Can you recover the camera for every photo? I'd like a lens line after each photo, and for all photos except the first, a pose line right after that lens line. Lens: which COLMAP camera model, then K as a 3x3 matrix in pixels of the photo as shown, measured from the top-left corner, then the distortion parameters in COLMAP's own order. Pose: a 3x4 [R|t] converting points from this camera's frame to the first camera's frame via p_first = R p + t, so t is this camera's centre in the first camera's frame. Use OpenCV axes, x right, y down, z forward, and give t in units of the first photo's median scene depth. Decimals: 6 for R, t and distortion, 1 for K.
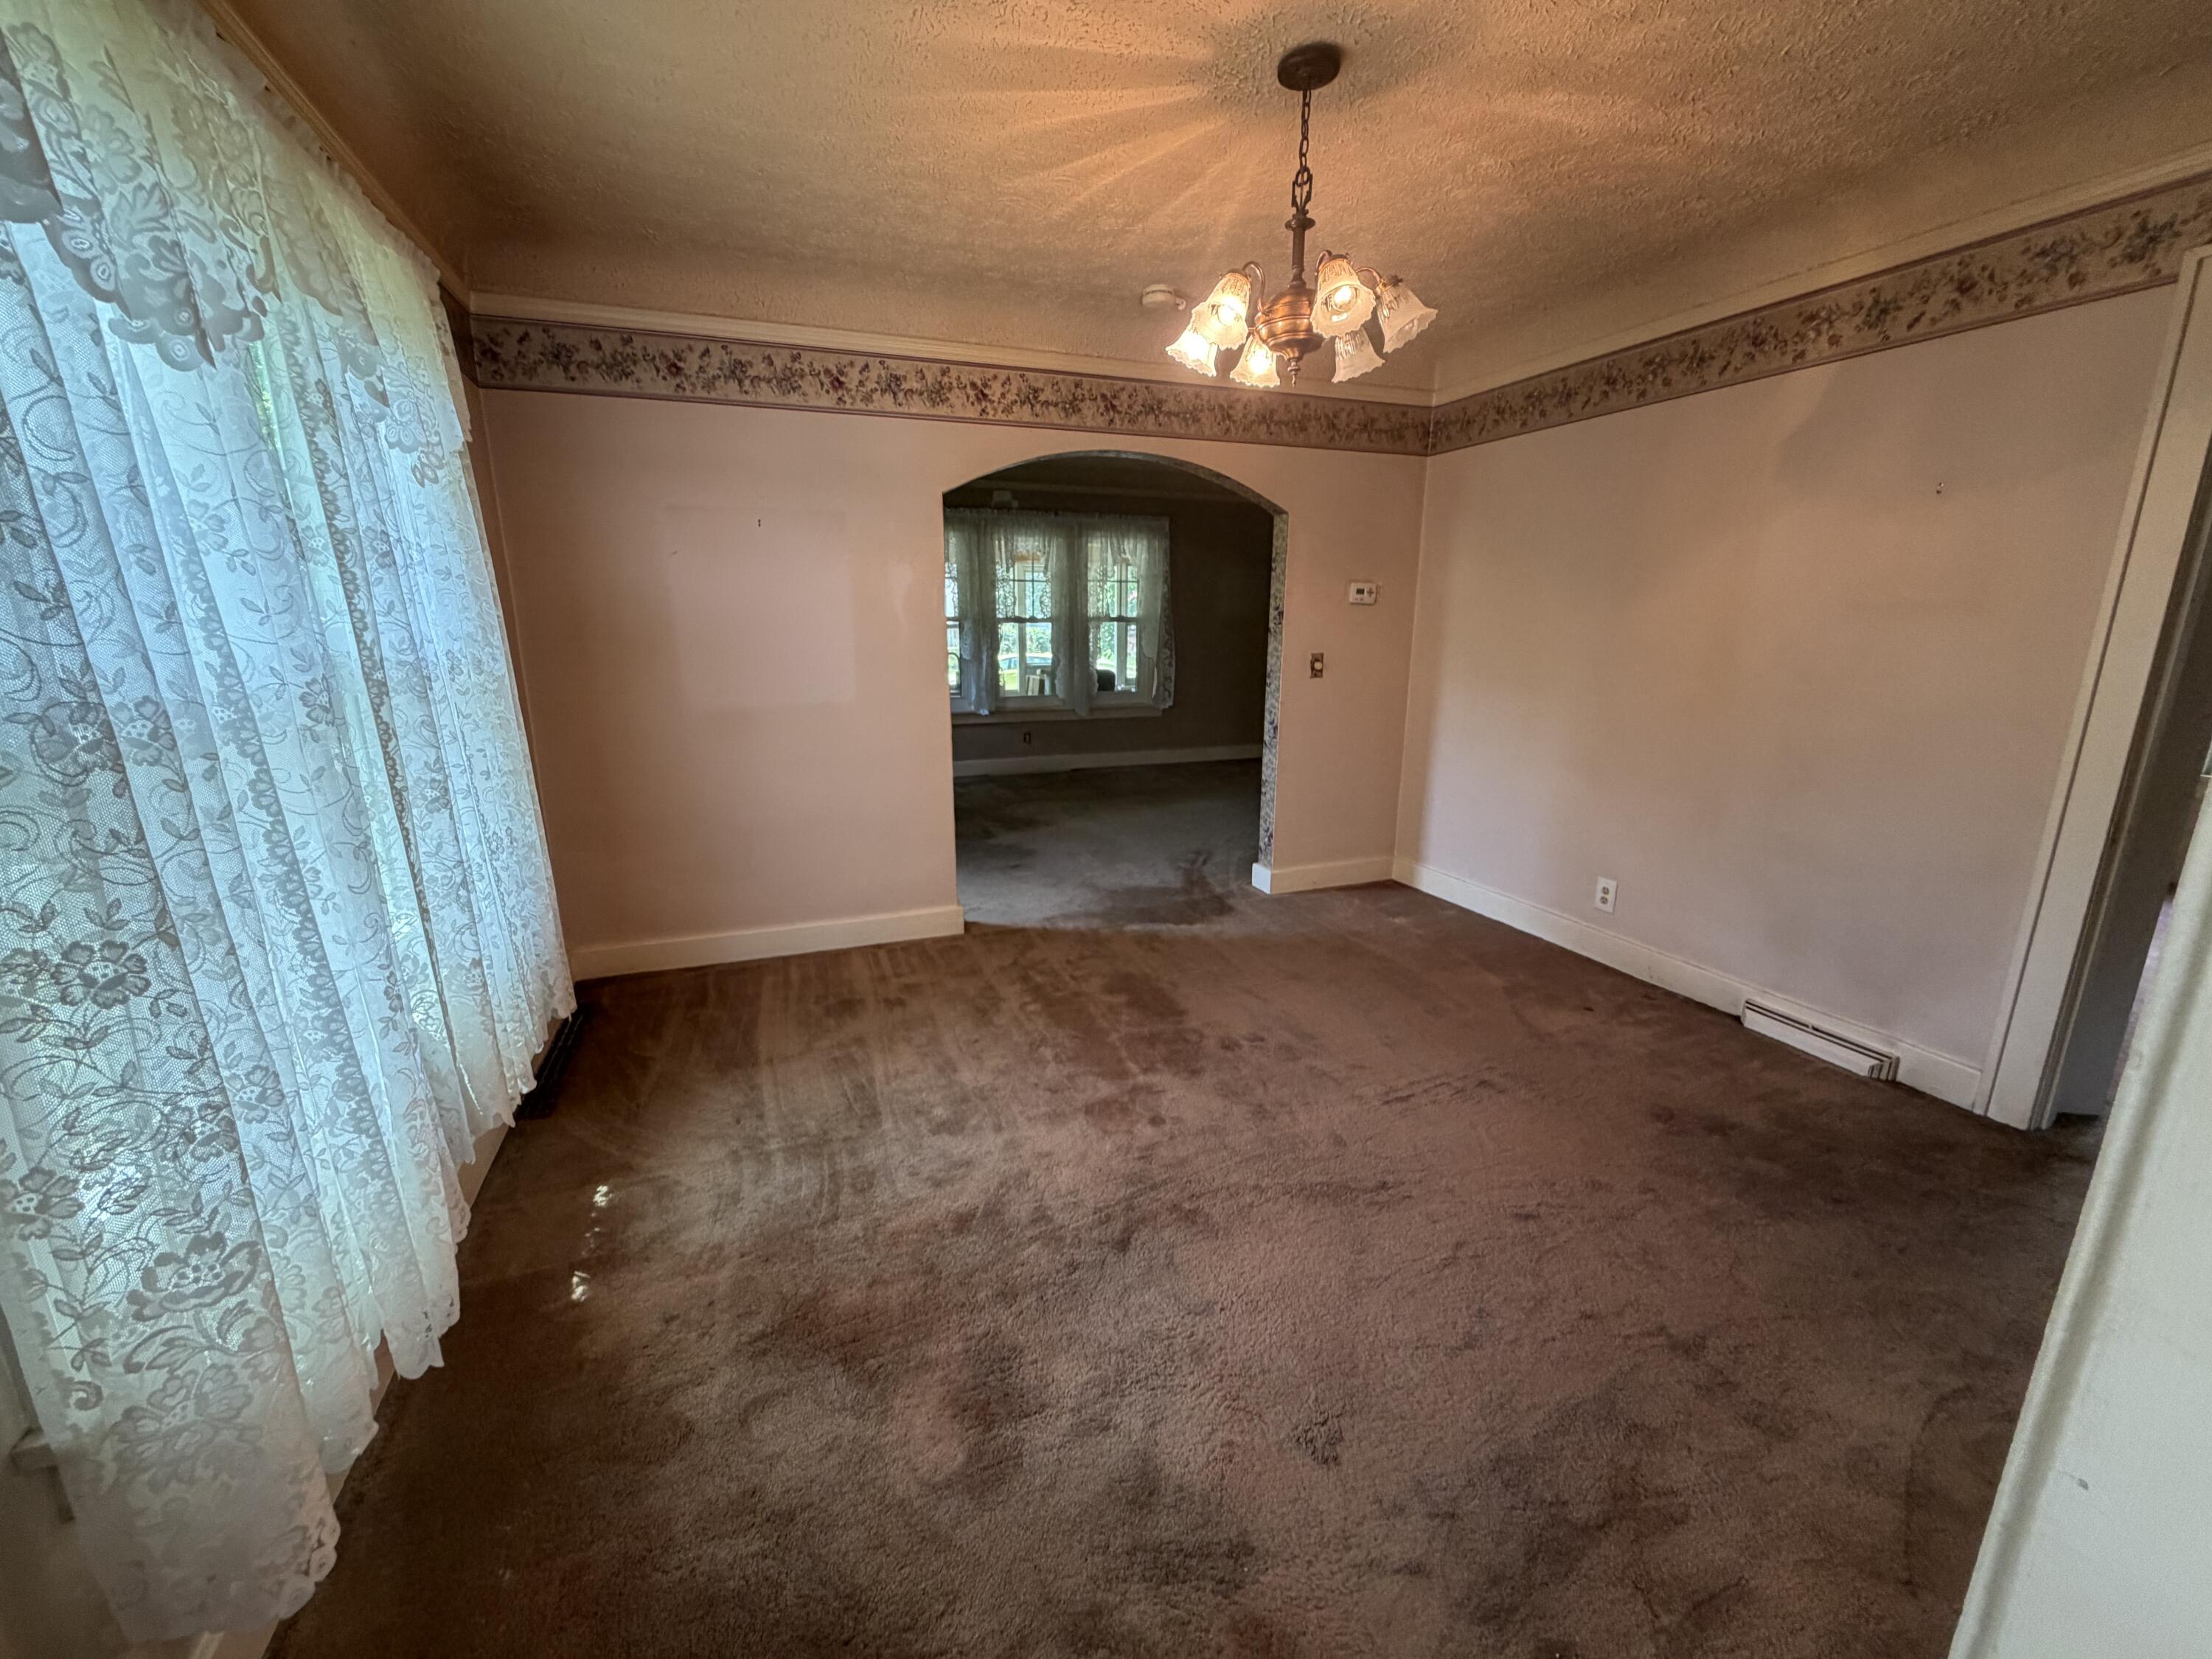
lens RADIAL K [[888.8, 0, 1099.6], [0, 888.8, 835.8], [0, 0, 1]] dist [0.002157, -0.000046]
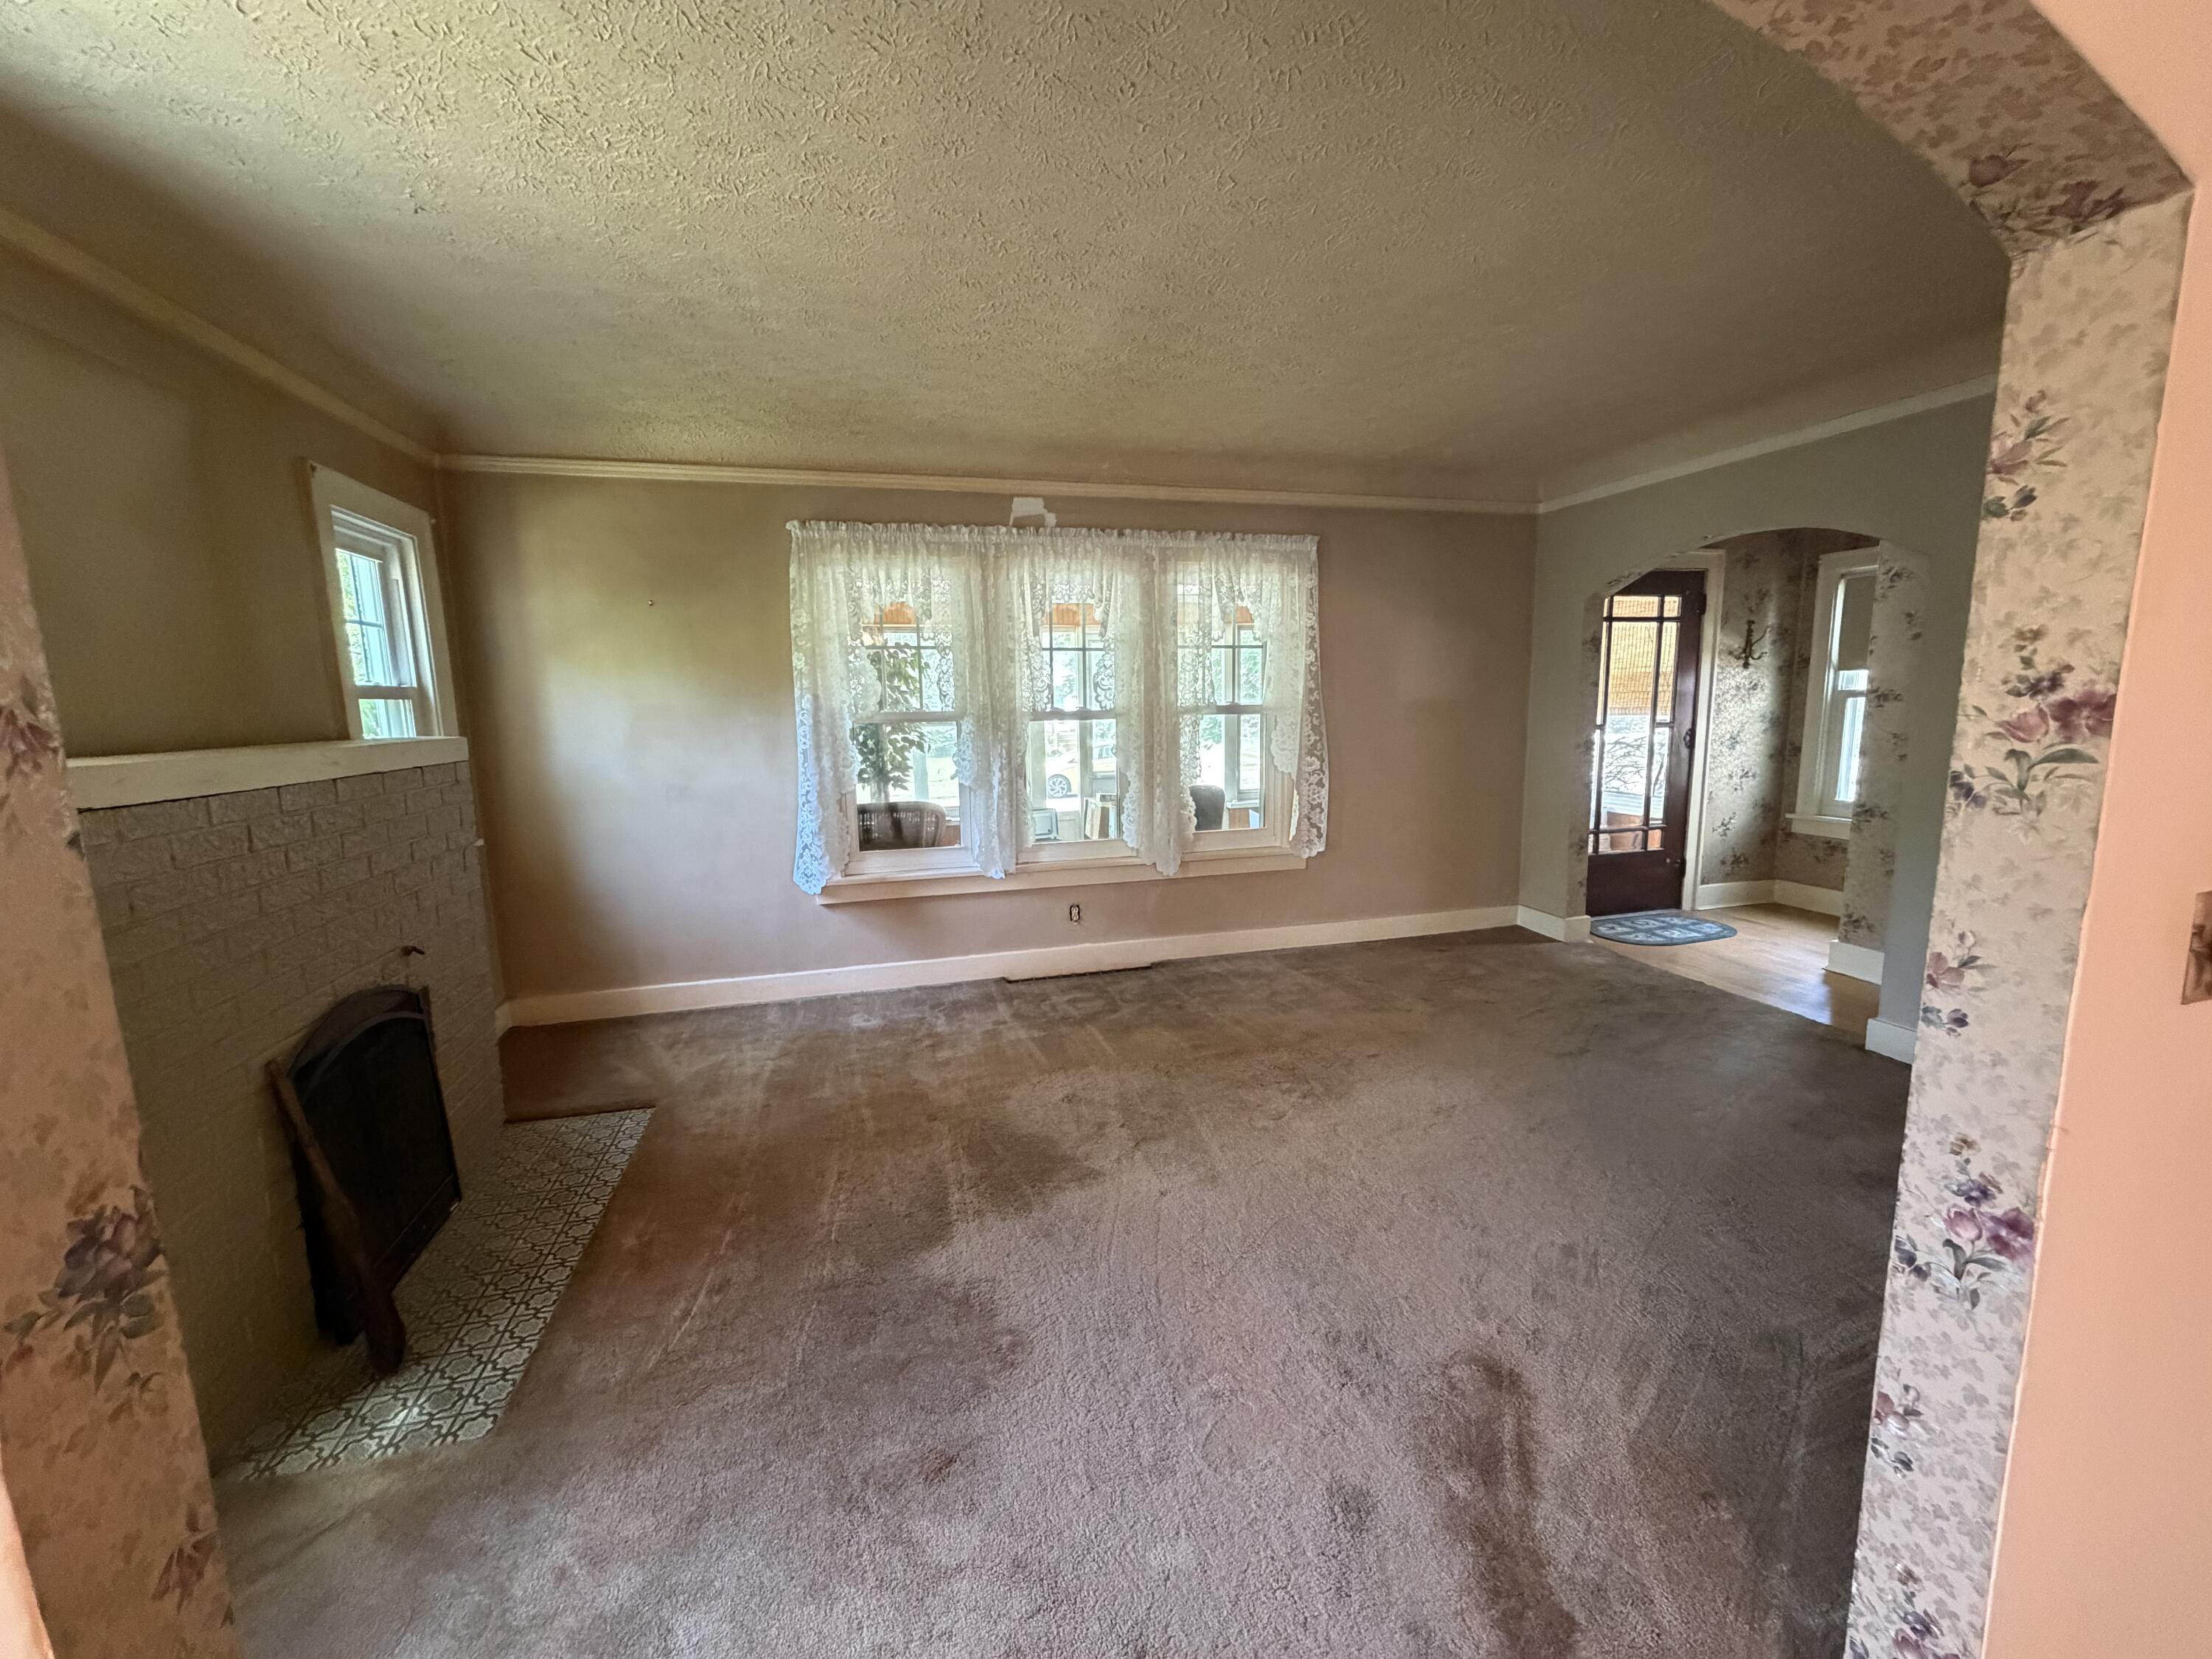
lens RADIAL K [[888.8, 0, 1107.0], [0, 888.8, 829.3], [0, 0, 1]] dist [0.002157, -0.000046]
pose [[0.994375, -0.003872, -0.105844, 0.001943], [-0.006336, 0.995367, -0.095935, -0.111278], [0.105725, 0.096066, 0.989744, 0.428780]]
